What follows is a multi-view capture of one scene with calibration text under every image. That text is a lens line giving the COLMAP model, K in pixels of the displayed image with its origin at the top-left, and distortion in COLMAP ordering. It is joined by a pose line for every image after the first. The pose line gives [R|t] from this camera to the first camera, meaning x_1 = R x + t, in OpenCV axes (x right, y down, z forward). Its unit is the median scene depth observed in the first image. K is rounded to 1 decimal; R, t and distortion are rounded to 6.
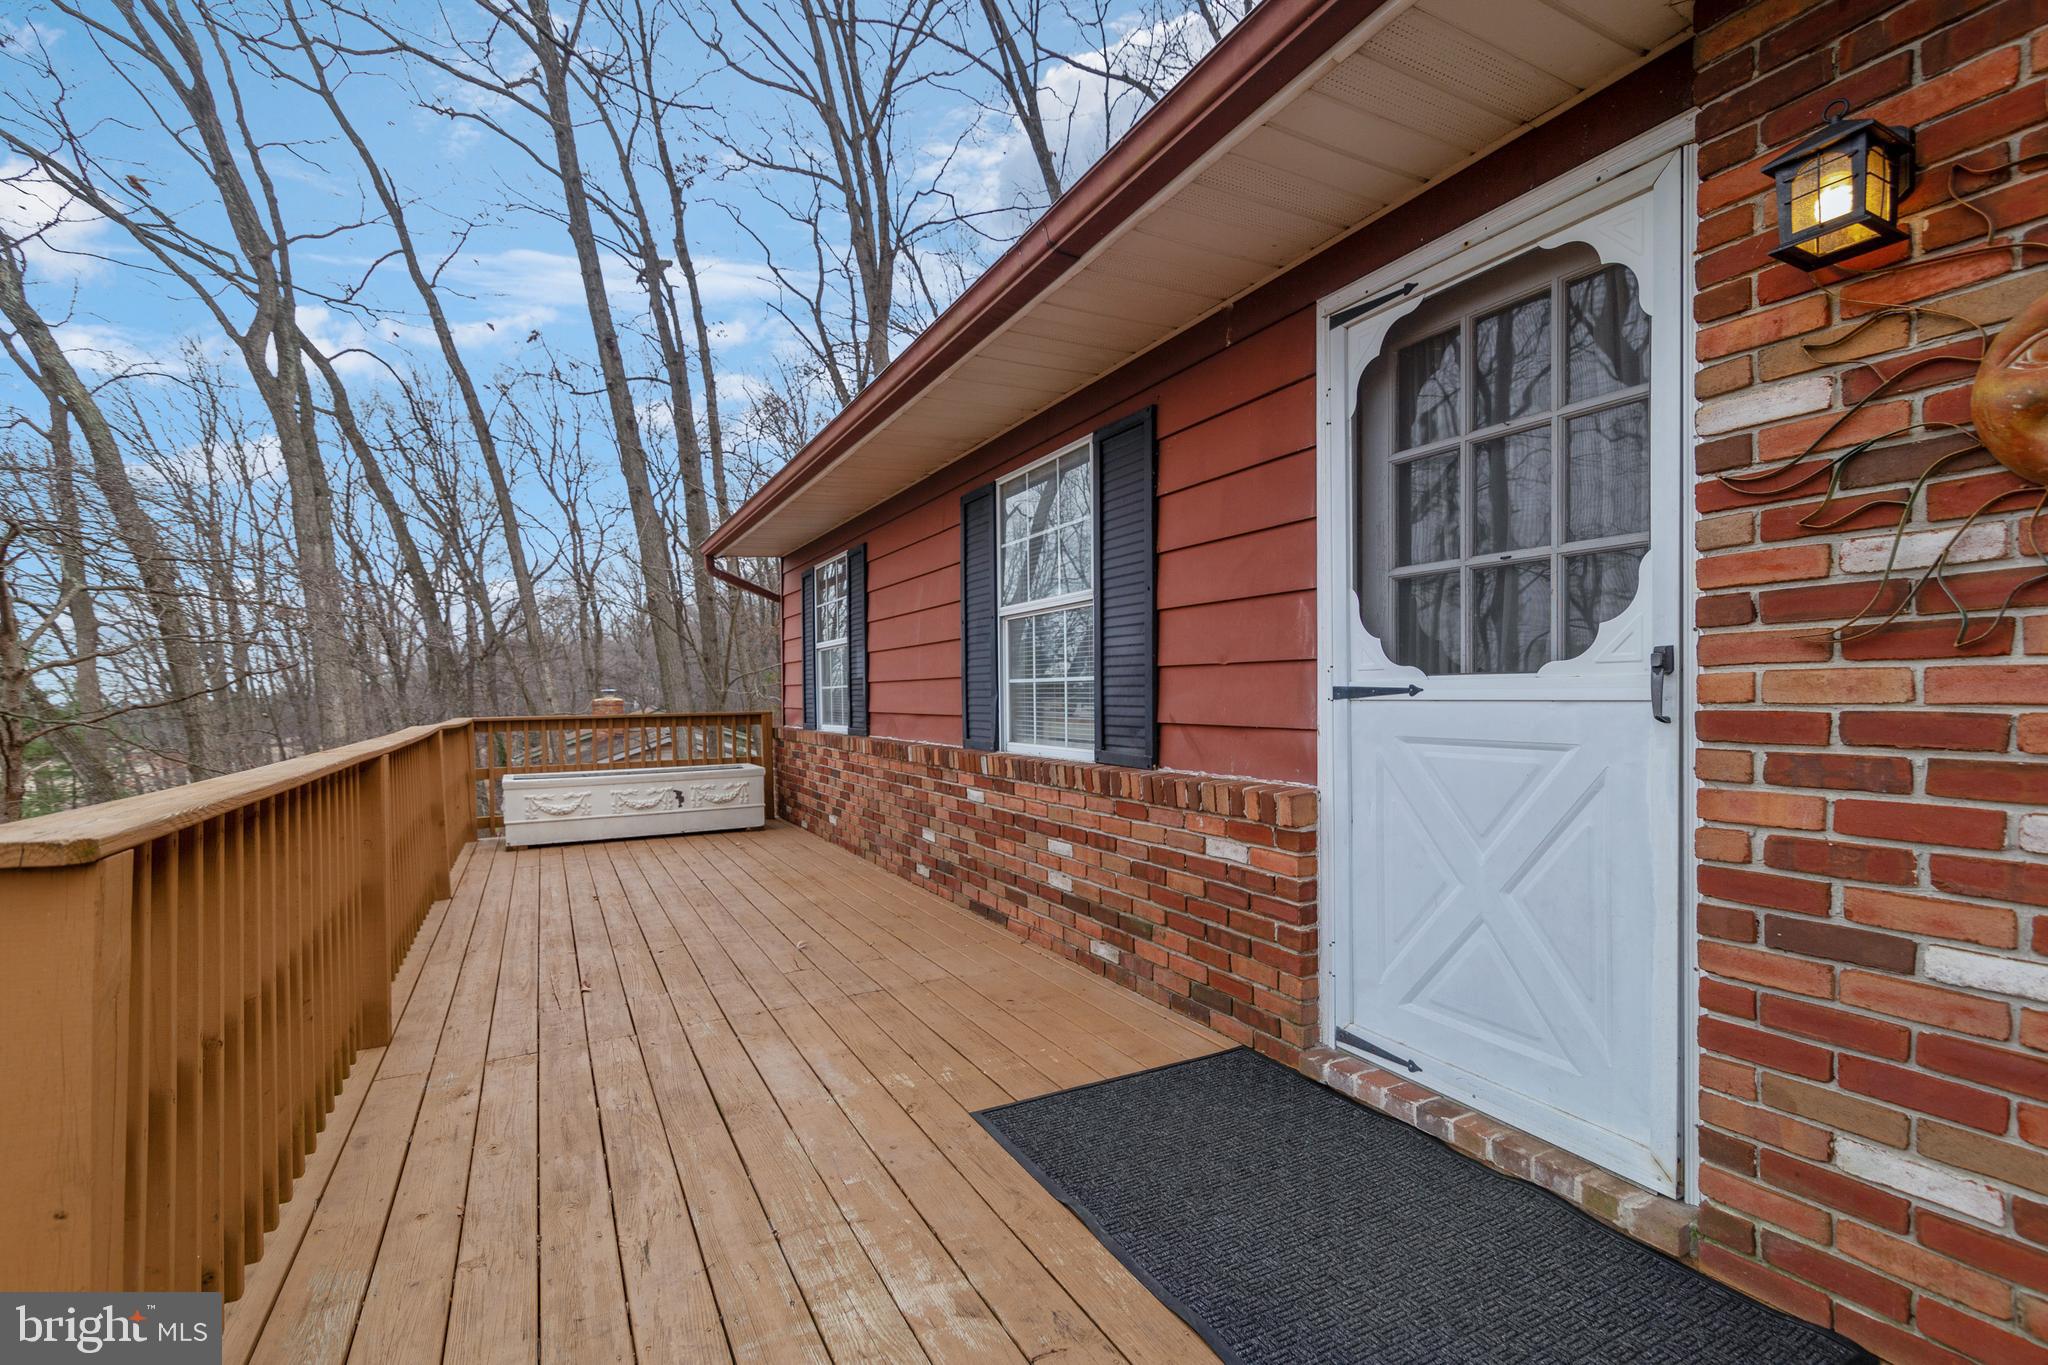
lens RADIAL K [[934.9, 0, 1026.2], [0, 934.9, 703.5], [0, 0, 1]] dist [-0.000943, 0.000120]
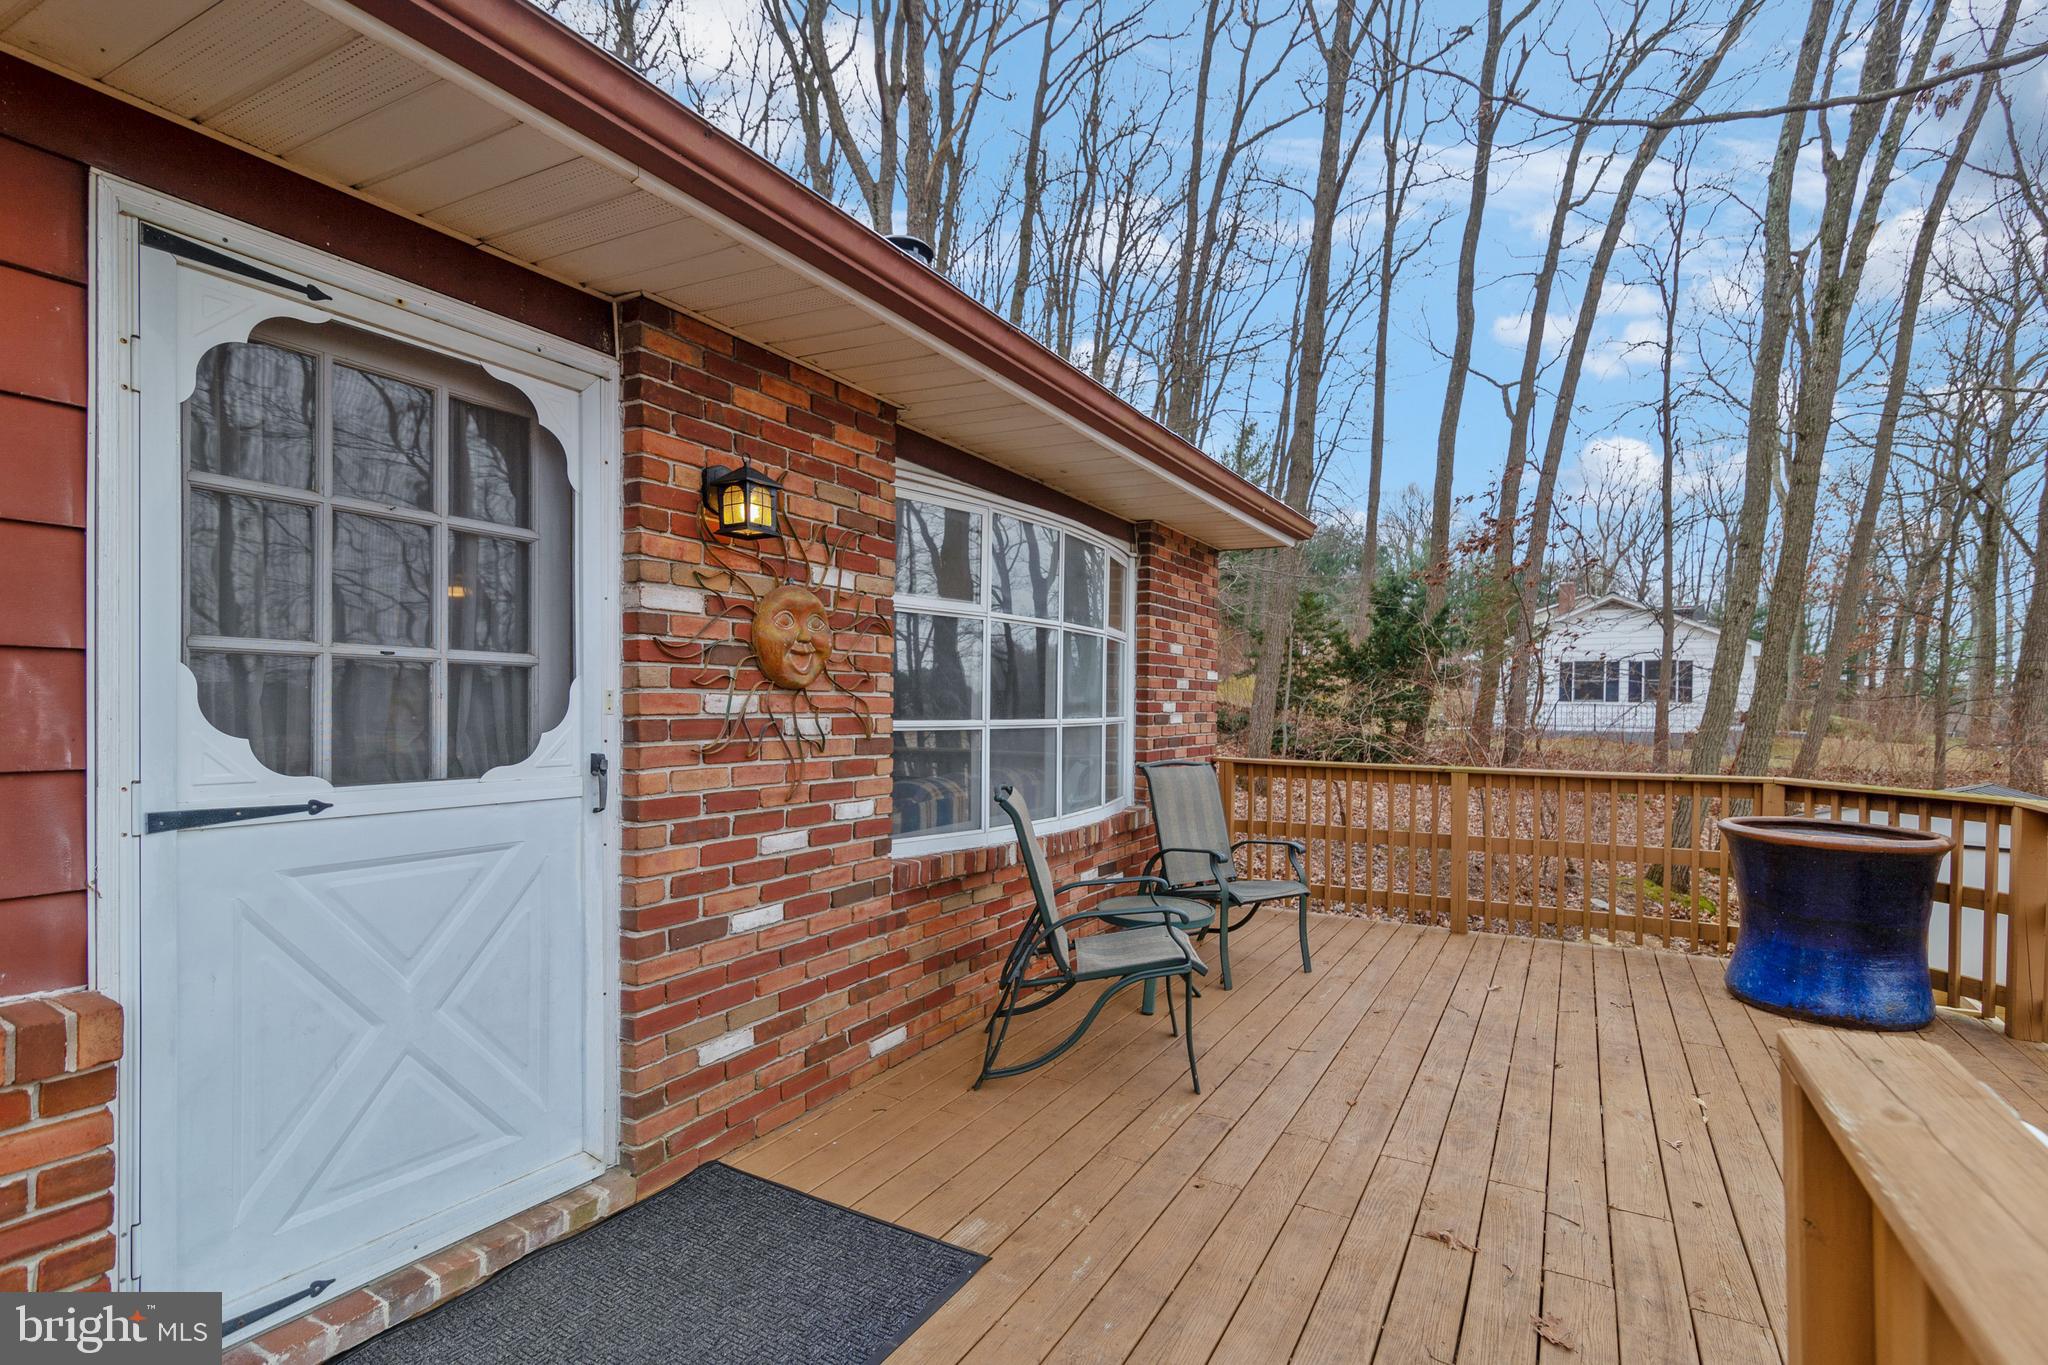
lens RADIAL K [[957.7, 0, 1039.0], [0, 957.7, 716.4], [0, 0, 1]] dist [0.000723, 0.000115]
pose [[-0.546779, -0.002005, 0.837275, -0.414041], [0.009252, 0.999922, 0.008436, -0.064076], [-0.837226, 0.012359, -0.546717, 0.653588]]
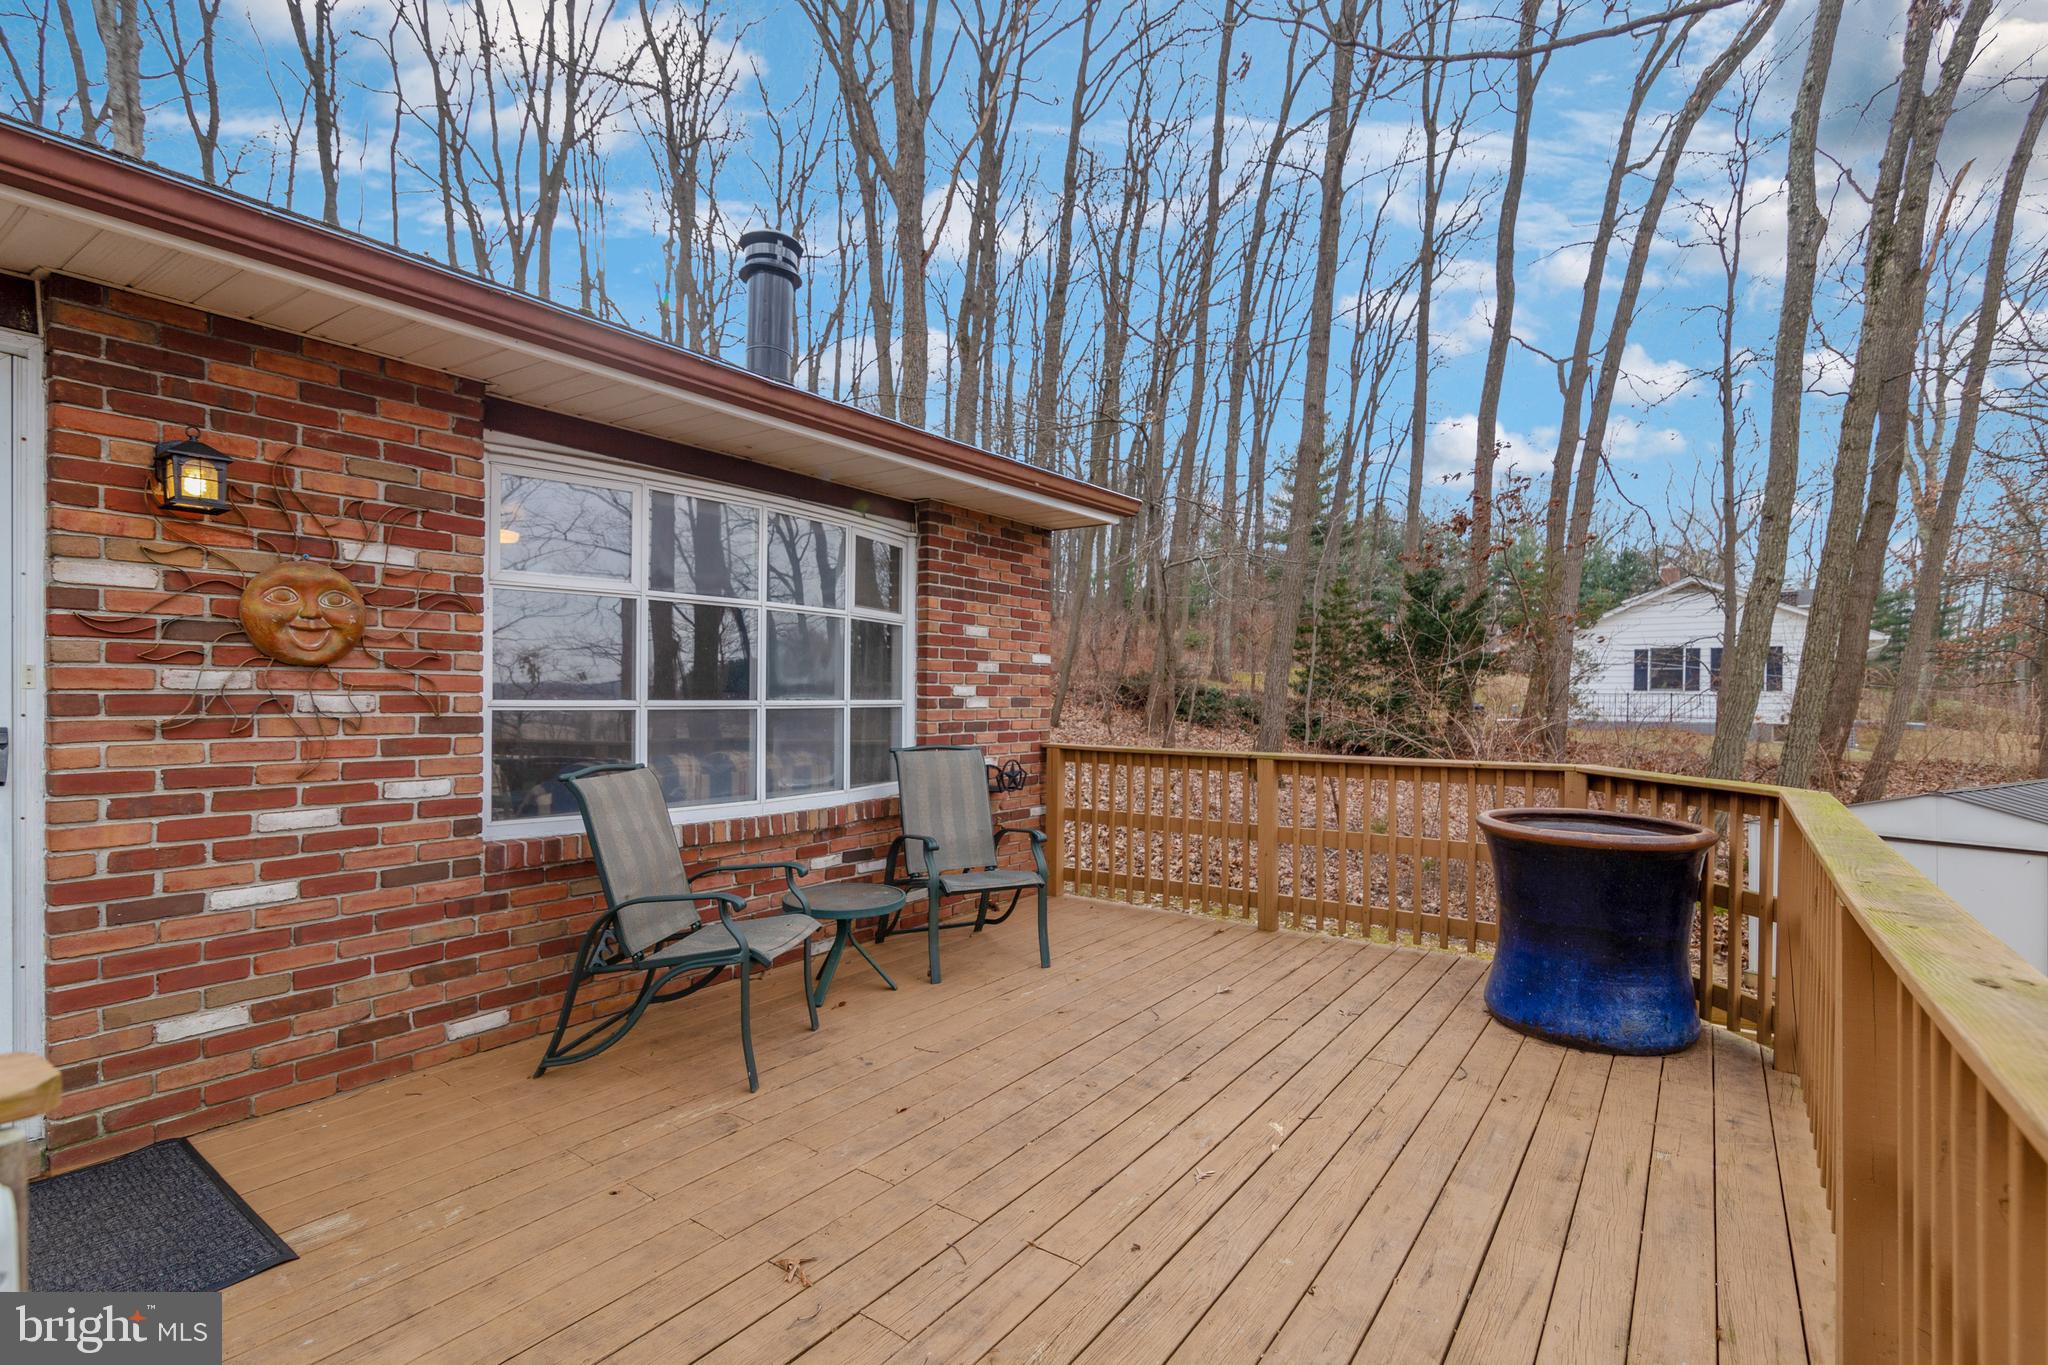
lens RADIAL K [[934.9, 0, 1026.2], [0, 934.9, 703.5], [0, 0, 1]] dist [-0.000943, 0.000120]
pose [[-0.445295, 0.004749, 0.895371, -0.607117], [0.012426, 0.999922, 0.000876, -0.042288], [-0.895298, 0.011516, -0.445320, 0.159806]]
